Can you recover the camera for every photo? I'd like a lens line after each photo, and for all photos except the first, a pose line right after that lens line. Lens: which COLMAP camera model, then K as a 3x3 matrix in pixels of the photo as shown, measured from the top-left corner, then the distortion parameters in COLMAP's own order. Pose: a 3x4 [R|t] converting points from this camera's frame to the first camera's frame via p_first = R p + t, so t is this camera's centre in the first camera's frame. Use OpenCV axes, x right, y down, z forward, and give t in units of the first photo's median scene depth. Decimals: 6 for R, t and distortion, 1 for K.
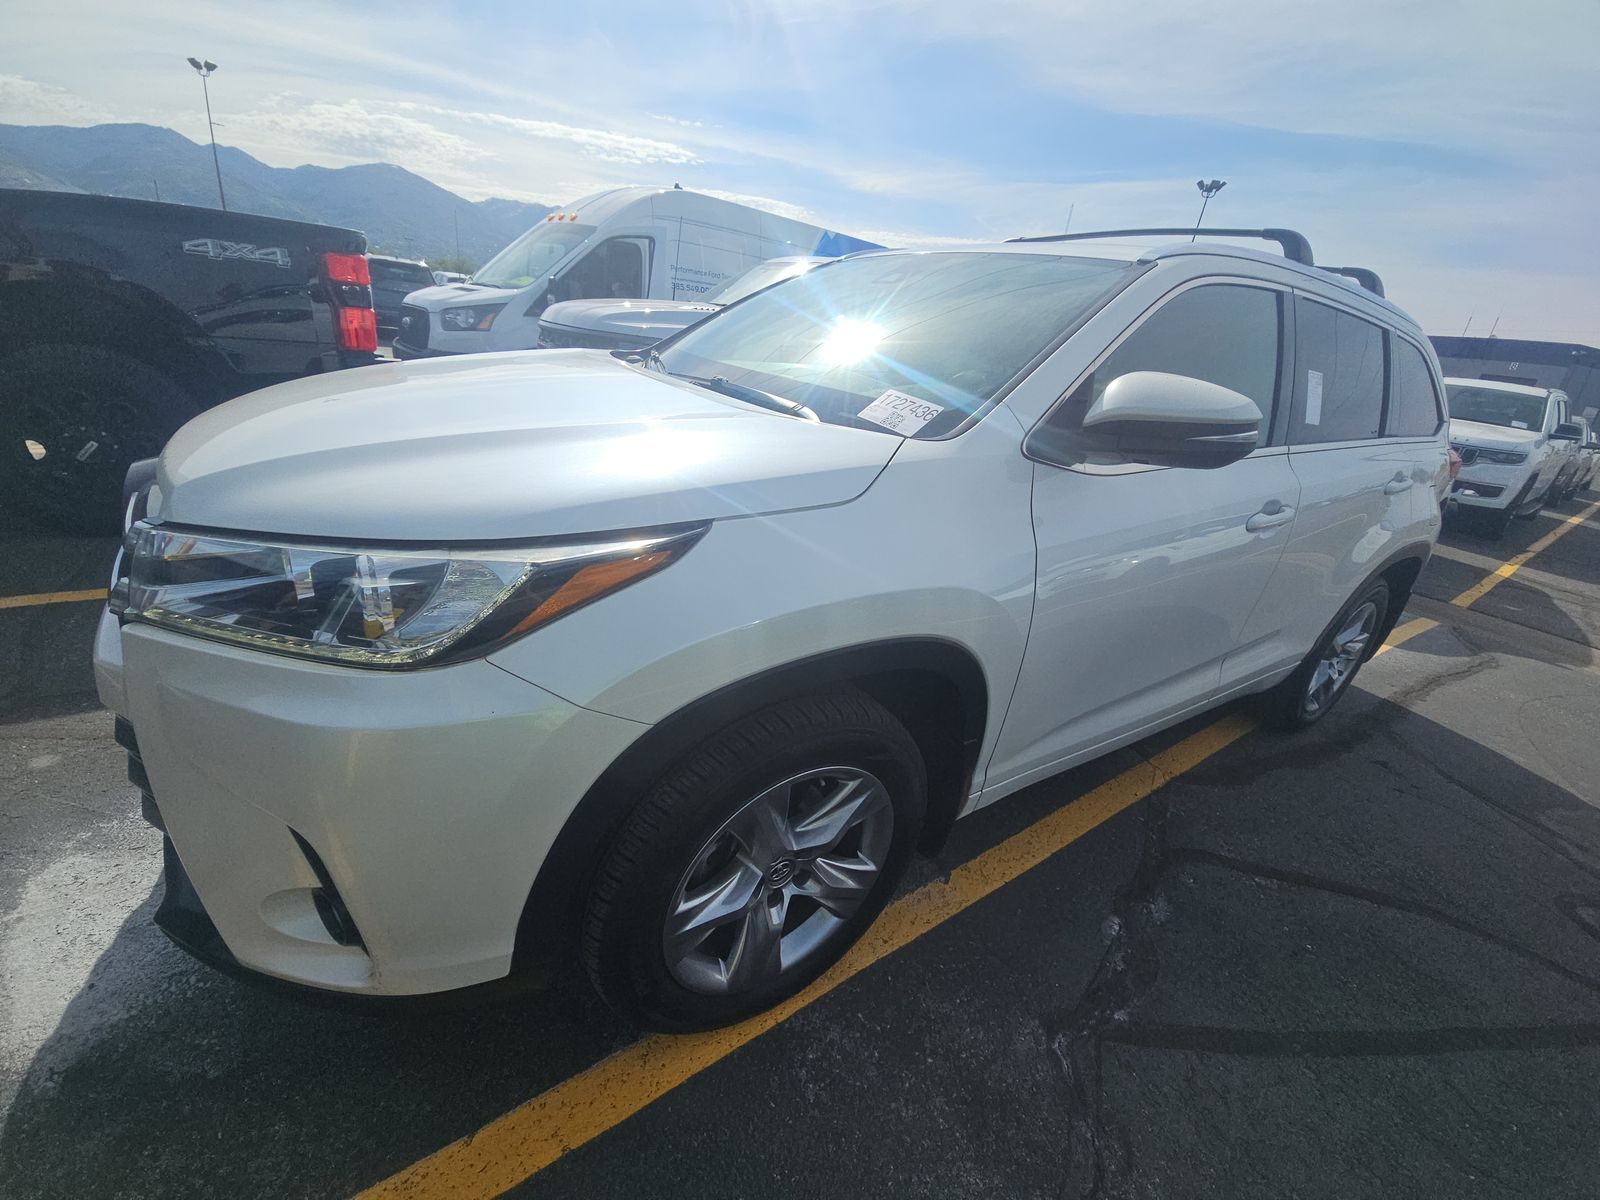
lens RADIAL K [[636.4, 0, 799.2], [0, 636.4, 602.0], [0, 0, 1]] dist [0.002597, 0.000140]
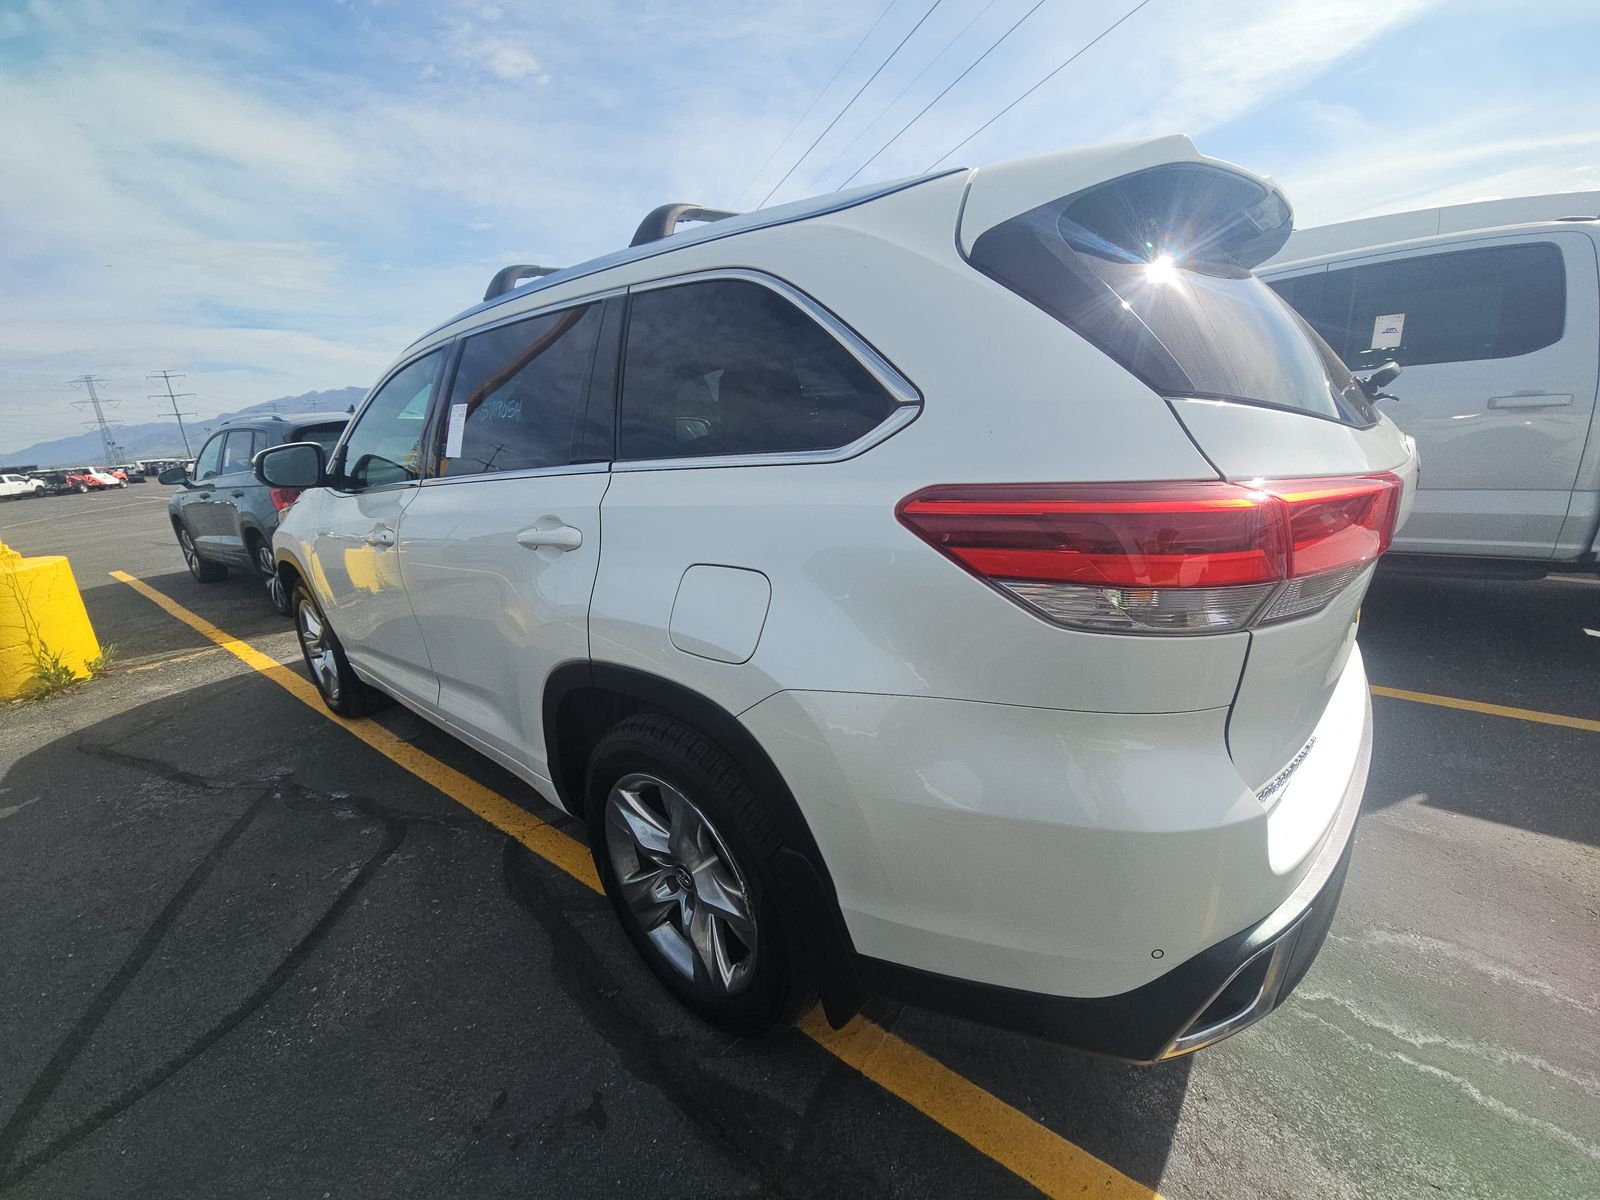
lens RADIAL K [[636.4, 0, 801.5], [0, 636.4, 598.6], [0, 0, 1]] dist [0.002597, 0.000140]
pose [[0.289220, 0.114097, -0.950439, 2.095008], [-0.292767, 0.955840, 0.025656, -0.275040], [0.911394, 0.270837, 0.309851, 1.349585]]
